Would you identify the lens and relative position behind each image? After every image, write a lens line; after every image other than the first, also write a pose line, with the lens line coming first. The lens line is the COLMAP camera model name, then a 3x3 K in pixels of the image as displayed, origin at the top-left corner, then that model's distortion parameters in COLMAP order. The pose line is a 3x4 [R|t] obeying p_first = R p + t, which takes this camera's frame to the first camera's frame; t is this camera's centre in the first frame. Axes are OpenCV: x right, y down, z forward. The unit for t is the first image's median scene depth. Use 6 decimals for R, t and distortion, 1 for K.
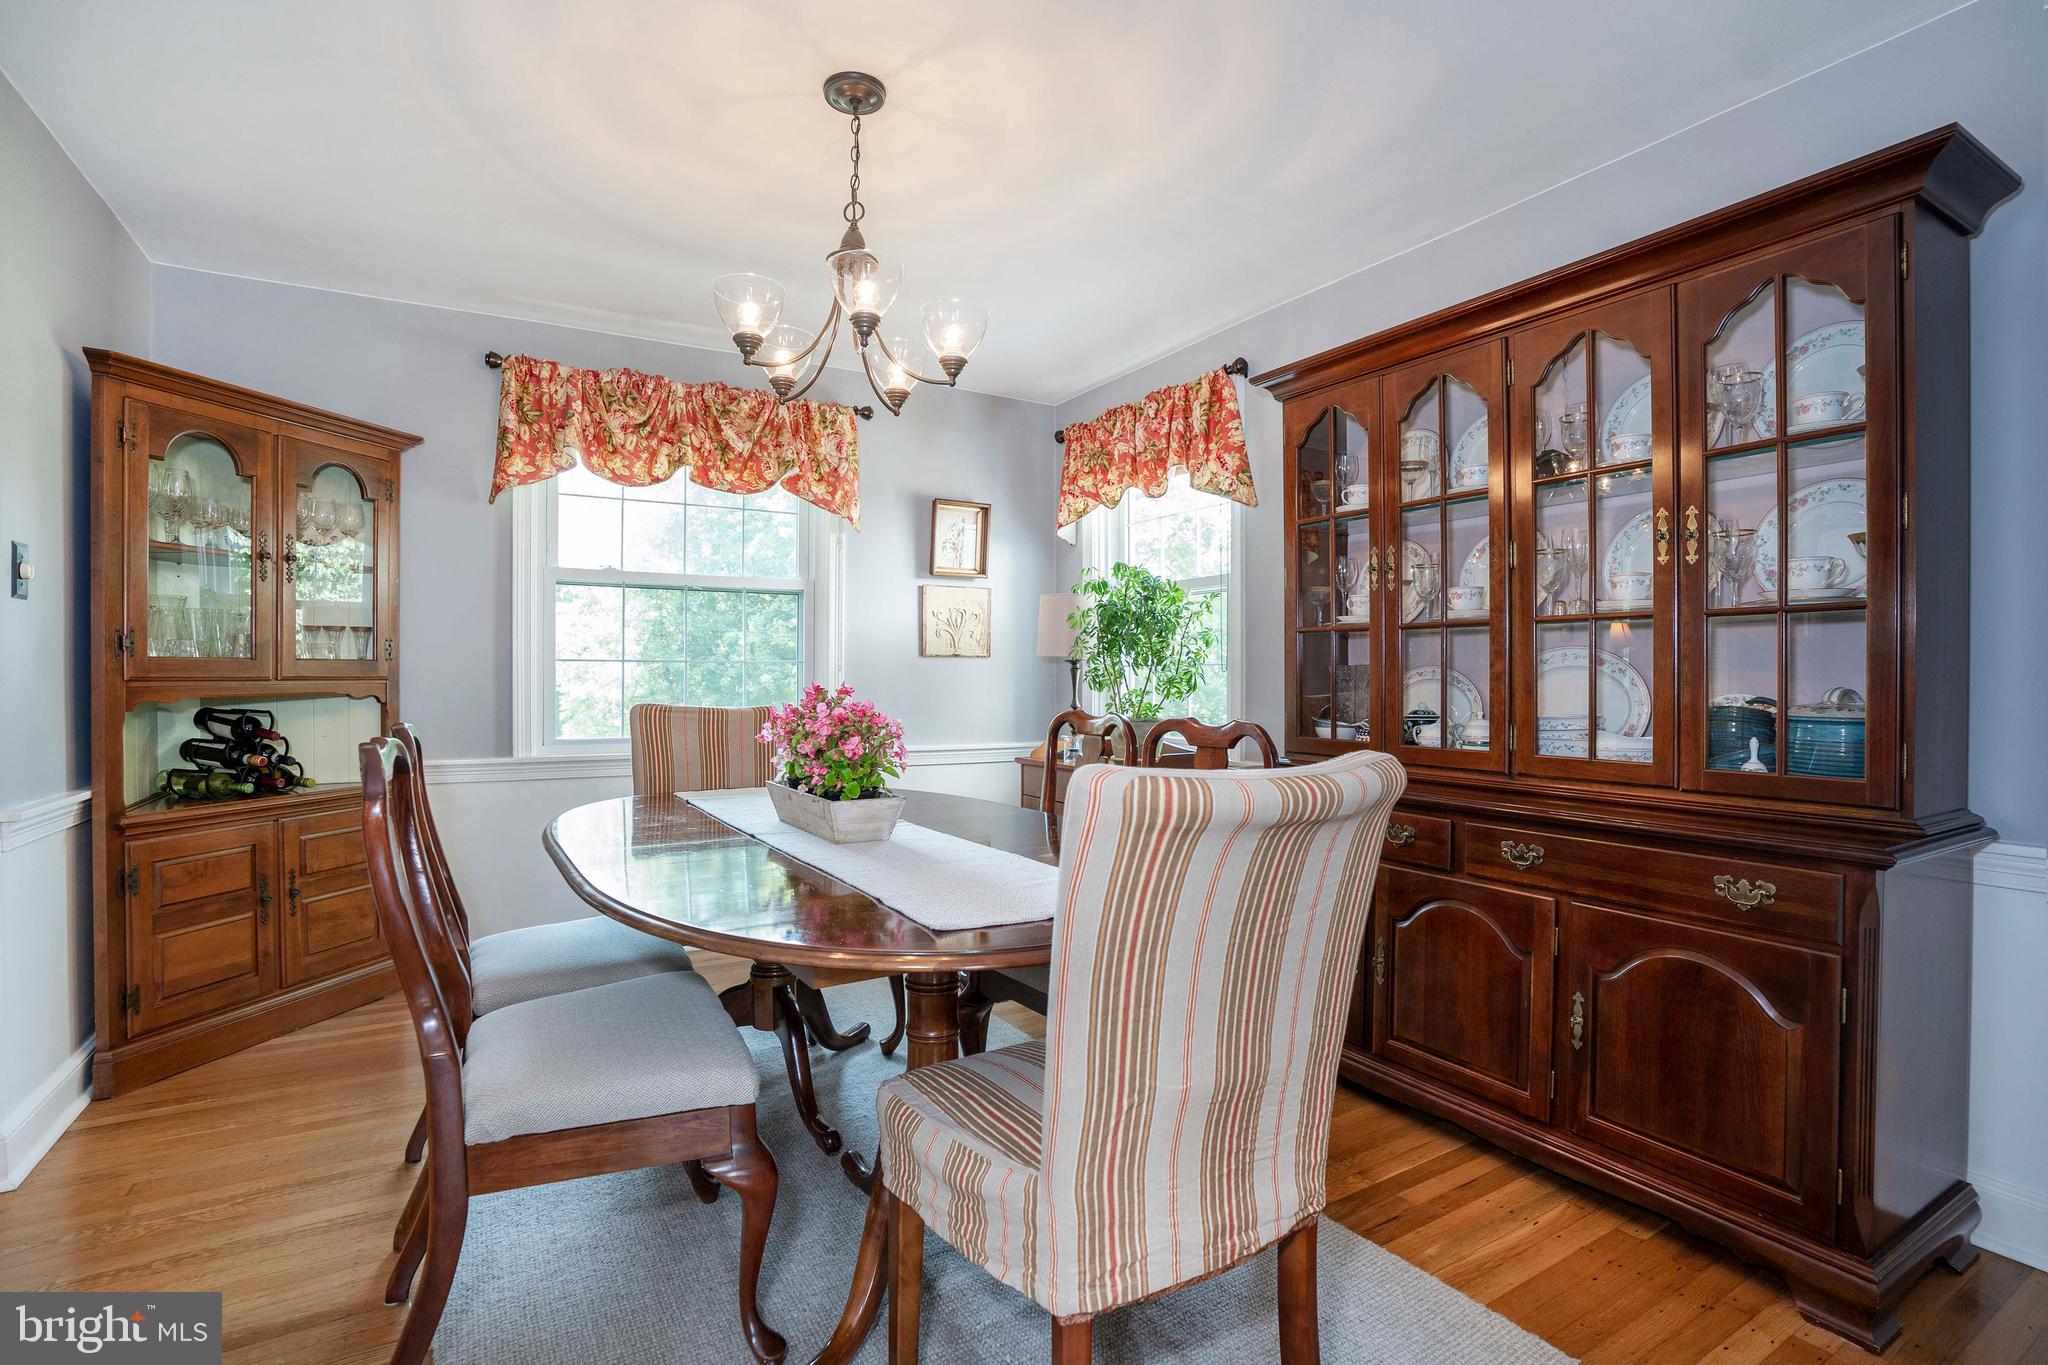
lens RADIAL K [[958.2, 0, 1010.8], [0, 958.2, 683.8], [0, 0, 1]] dist [-0.019052, 0.001738]
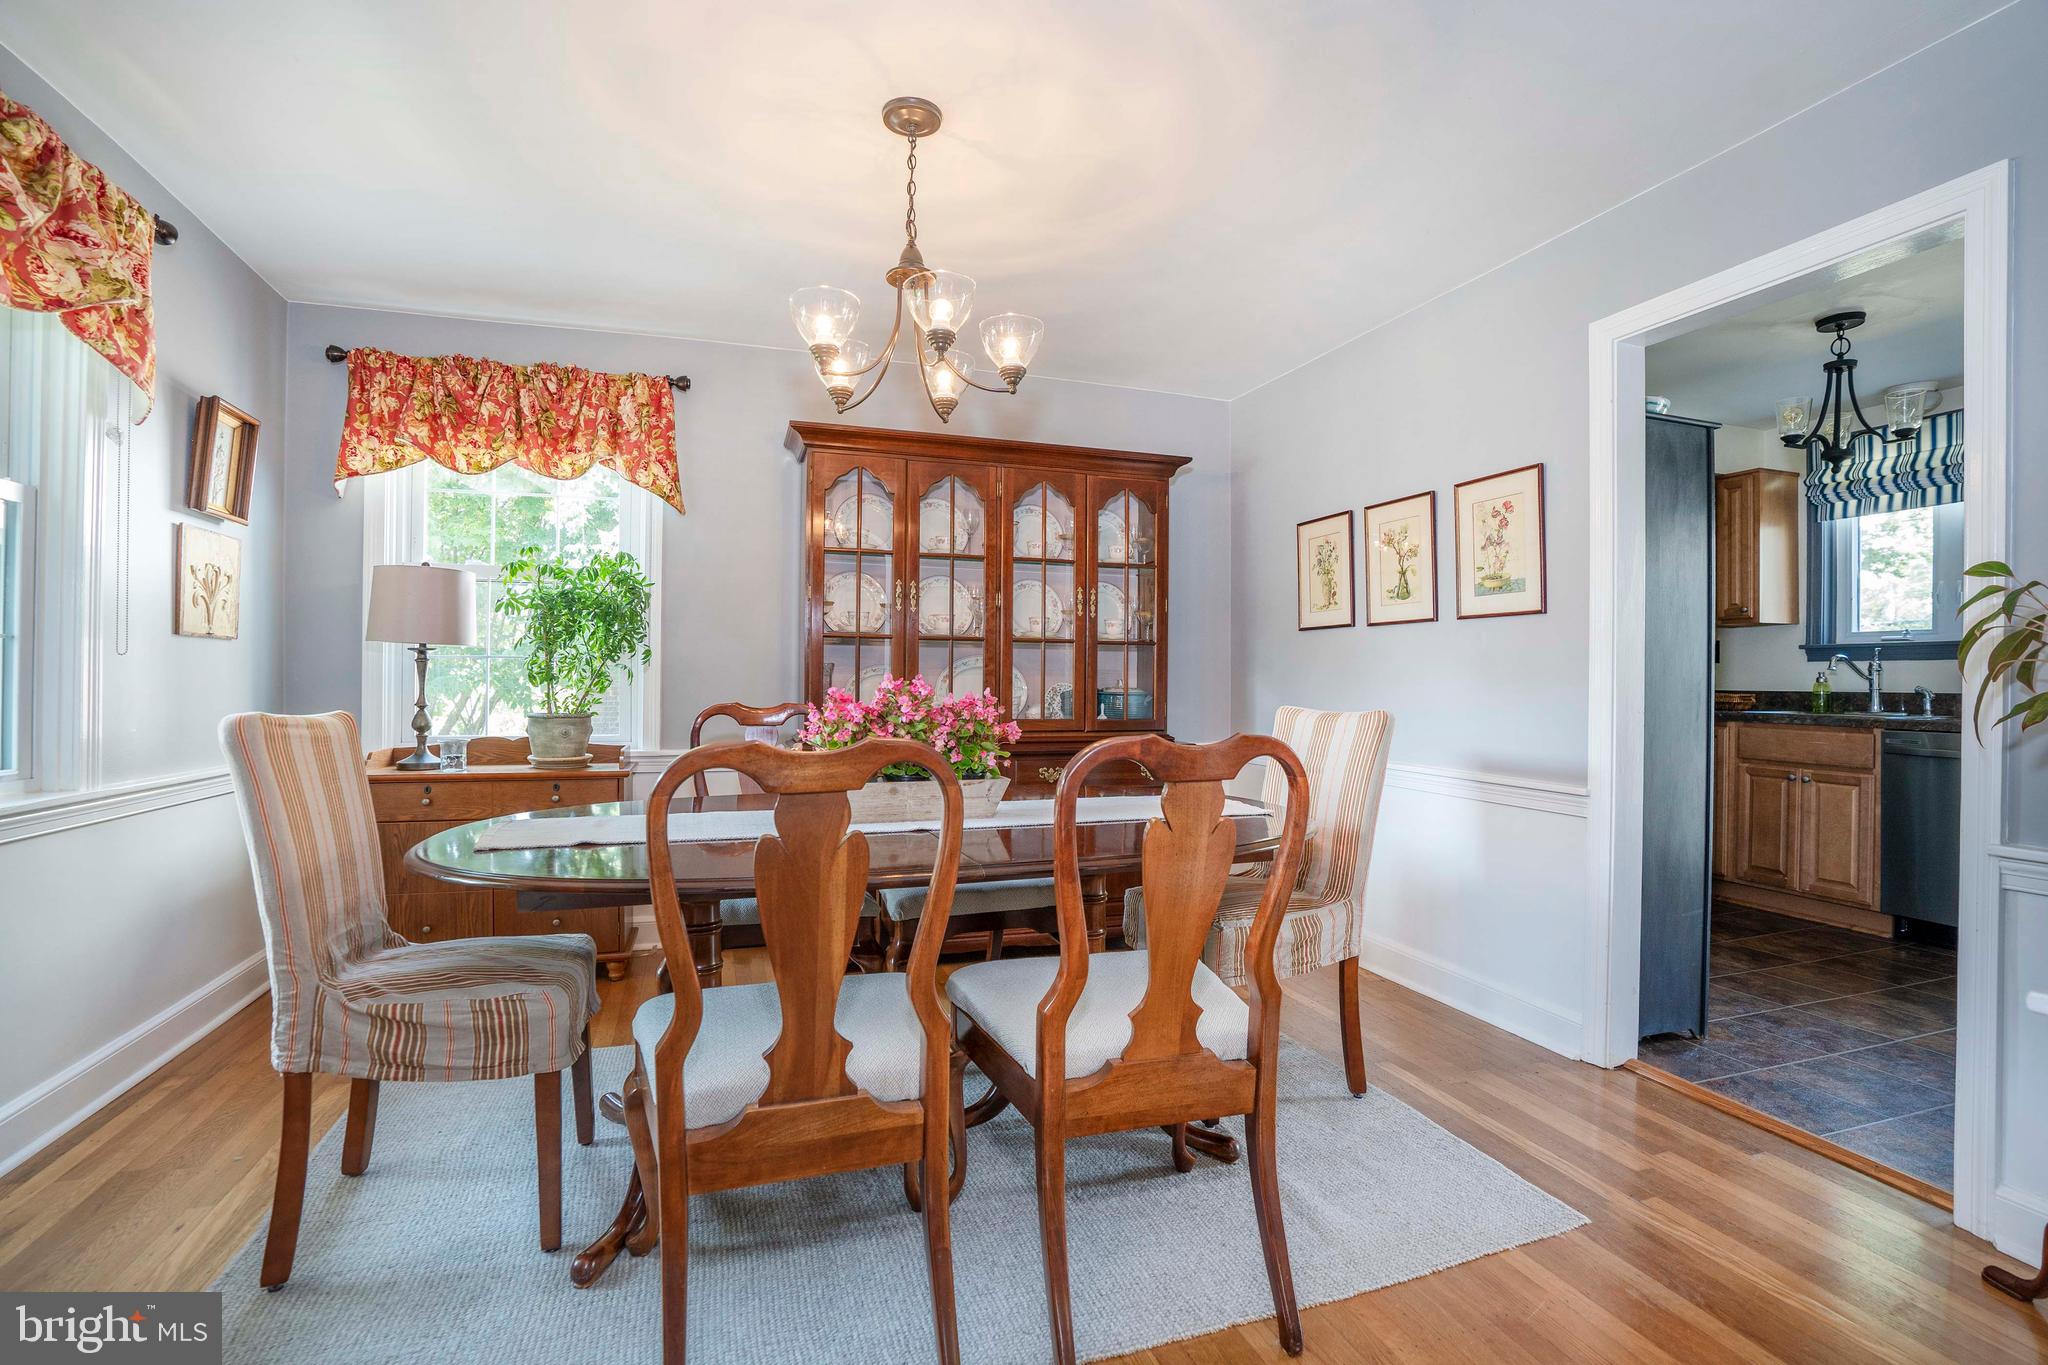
lens RADIAL K [[958.2, 0, 1020.1], [0, 958.2, 681.7], [0, 0, 1]] dist [-0.019052, 0.001738]
pose [[0.221983, -0.001004, 0.975050, -0.614213], [0.002186, 0.999997, 0.000532, 0.003465], [-0.975048, 0.002014, 0.221985, 0.331630]]
